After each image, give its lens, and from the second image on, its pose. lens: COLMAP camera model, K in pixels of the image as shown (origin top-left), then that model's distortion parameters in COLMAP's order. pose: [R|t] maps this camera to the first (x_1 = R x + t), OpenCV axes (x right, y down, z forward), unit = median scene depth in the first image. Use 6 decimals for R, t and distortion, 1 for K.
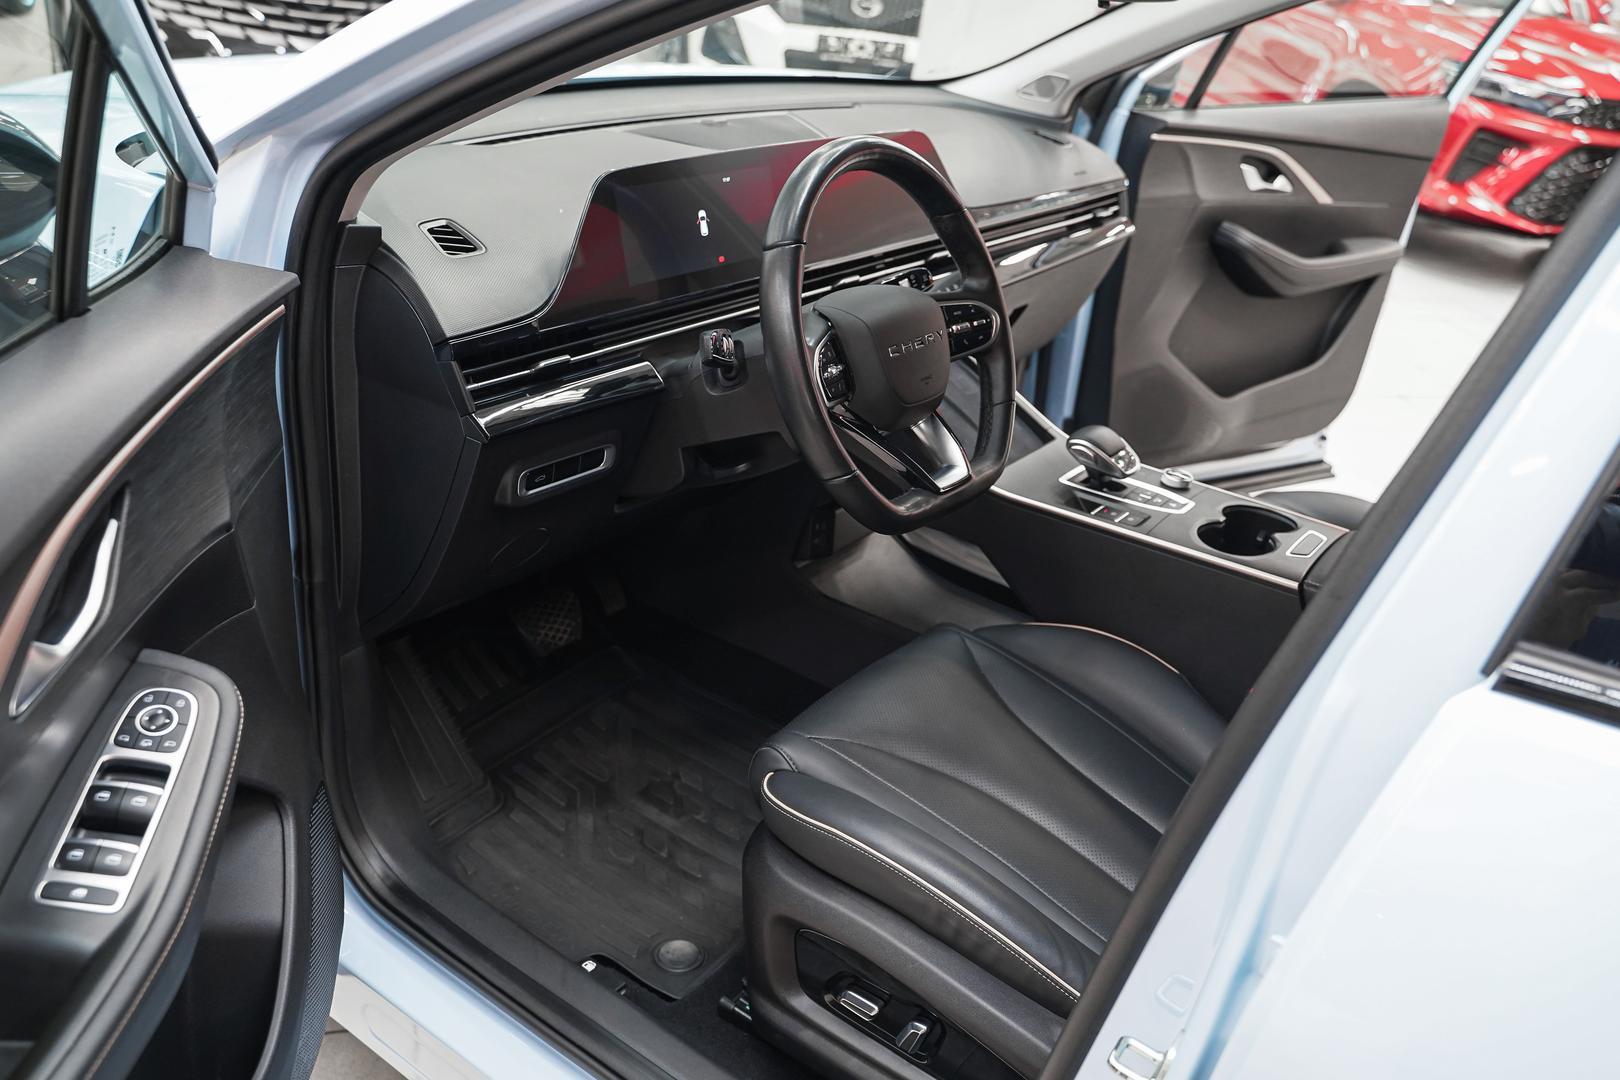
lens RADIAL K [[1365.7, 0, 810.0], [0, 1365.7, 540.0], [0, 0, 1]] dist [-0.009872, 0.009458]
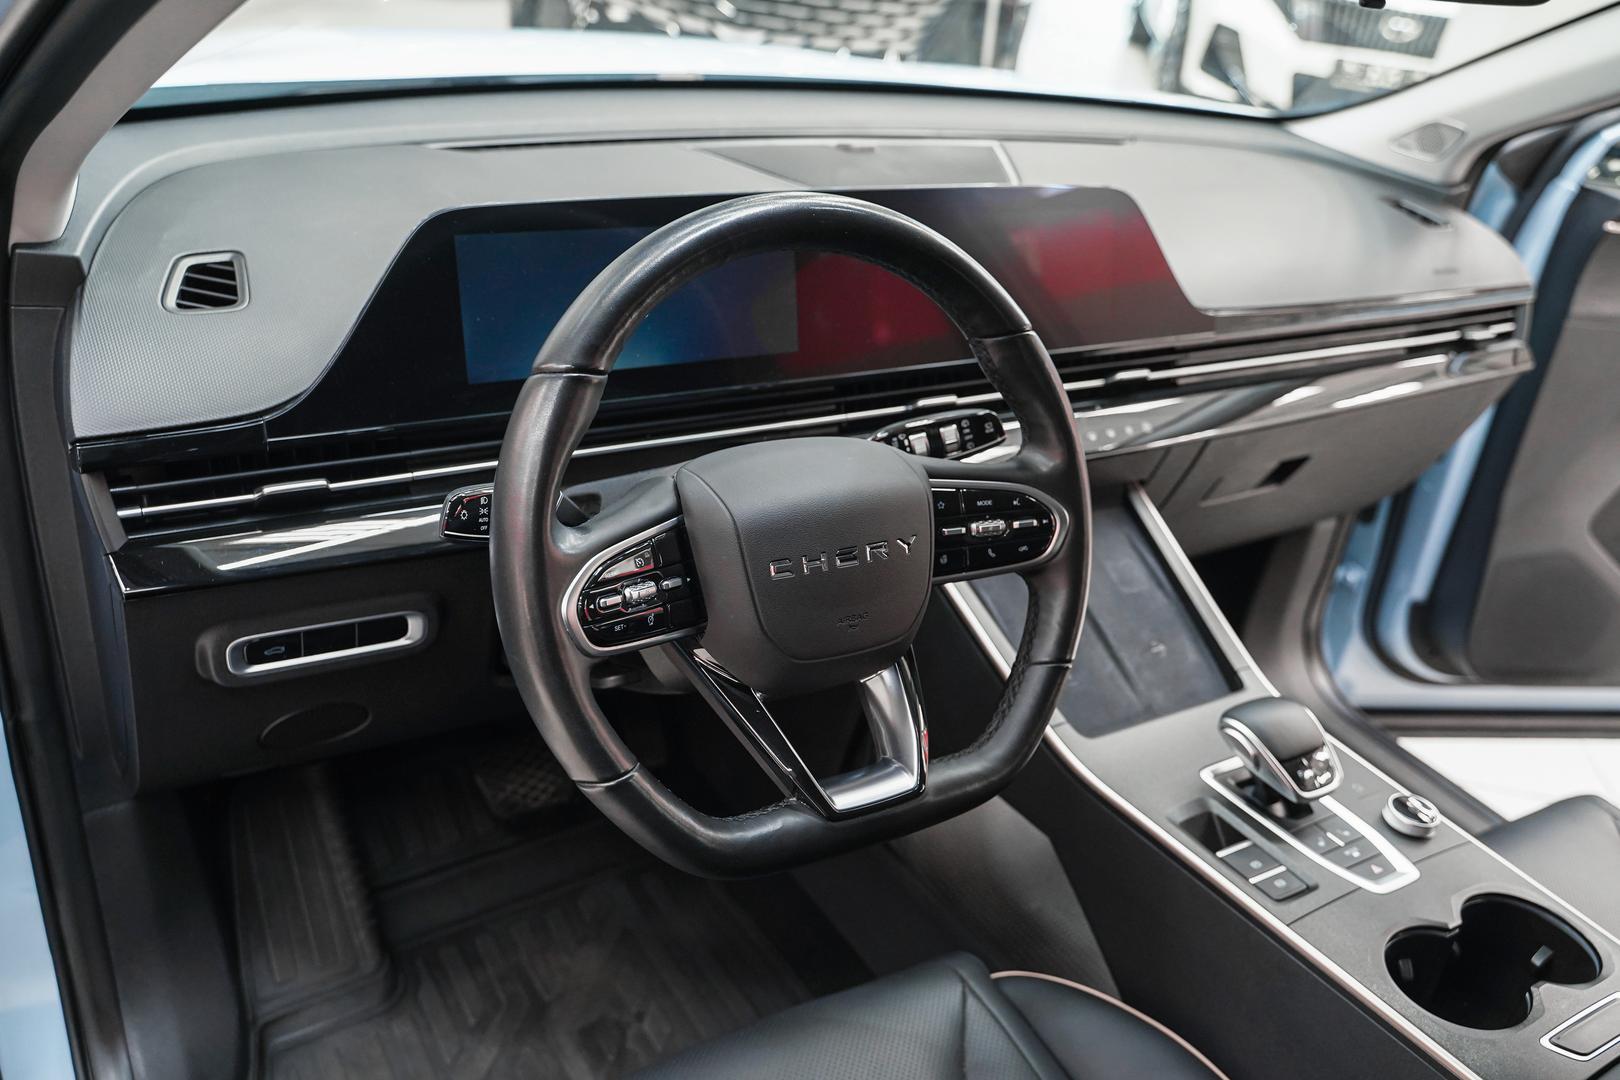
lens RADIAL K [[1365.7, 0, 810.0], [0, 1365.7, 540.0], [0, 0, 1]] dist [-0.009872, 0.009458]
pose [[0.925171, 0.184530, -0.331674, 0.187640], [-0.186066, 0.982155, 0.027419, -0.120506], [0.330814, 0.036346, 0.942996, 0.328528]]
